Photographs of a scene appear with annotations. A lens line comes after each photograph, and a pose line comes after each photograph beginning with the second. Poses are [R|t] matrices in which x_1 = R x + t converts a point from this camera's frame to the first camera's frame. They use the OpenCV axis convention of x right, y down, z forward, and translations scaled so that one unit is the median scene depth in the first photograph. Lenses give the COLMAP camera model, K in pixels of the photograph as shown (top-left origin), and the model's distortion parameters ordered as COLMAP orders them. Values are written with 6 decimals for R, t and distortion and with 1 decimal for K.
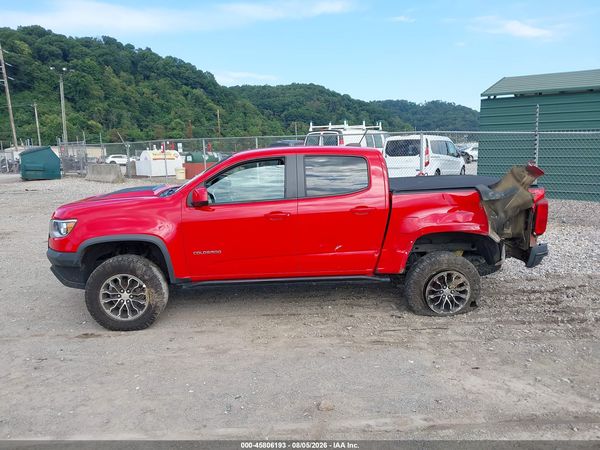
lens RADIAL K [[475.6, 0, 291.6], [0, 475.6, 232.5], [0, 0, 1]] dist [0.005471, -0.004456]
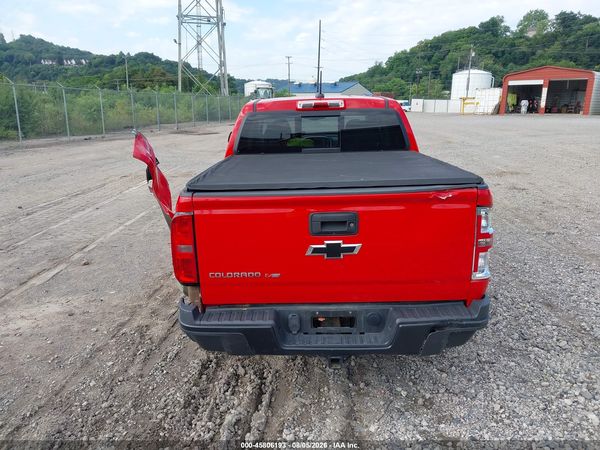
lens RADIAL K [[471.3, 0, 297.3], [0, 471.3, 227.5], [0, 0, 1]] dist [0.008305, 0.010839]
pose [[-0.084827, 0.278618, -0.956649, 0.221297], [-0.163041, 0.943287, 0.289183, -0.049188], [0.982966, 0.180504, -0.034590, 0.254280]]
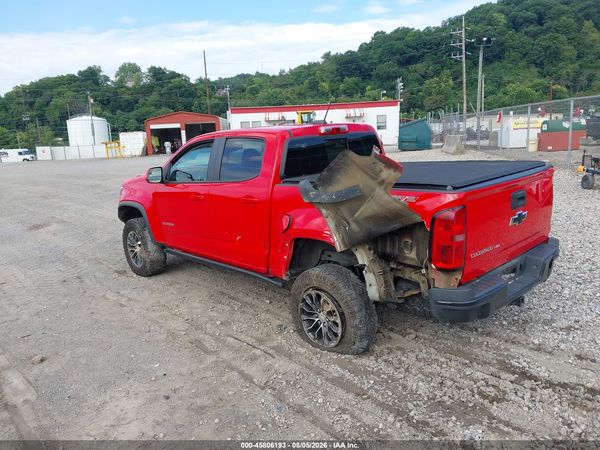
lens RADIAL K [[471.3, 0, 297.3], [0, 471.3, 227.5], [0, 0, 1]] dist [0.008305, 0.010839]
pose [[0.622335, 0.139613, -0.770199, 0.191937], [-0.095422, 0.990158, 0.102381, -0.020385], [0.776913, 0.009778, 0.629532, 0.109743]]
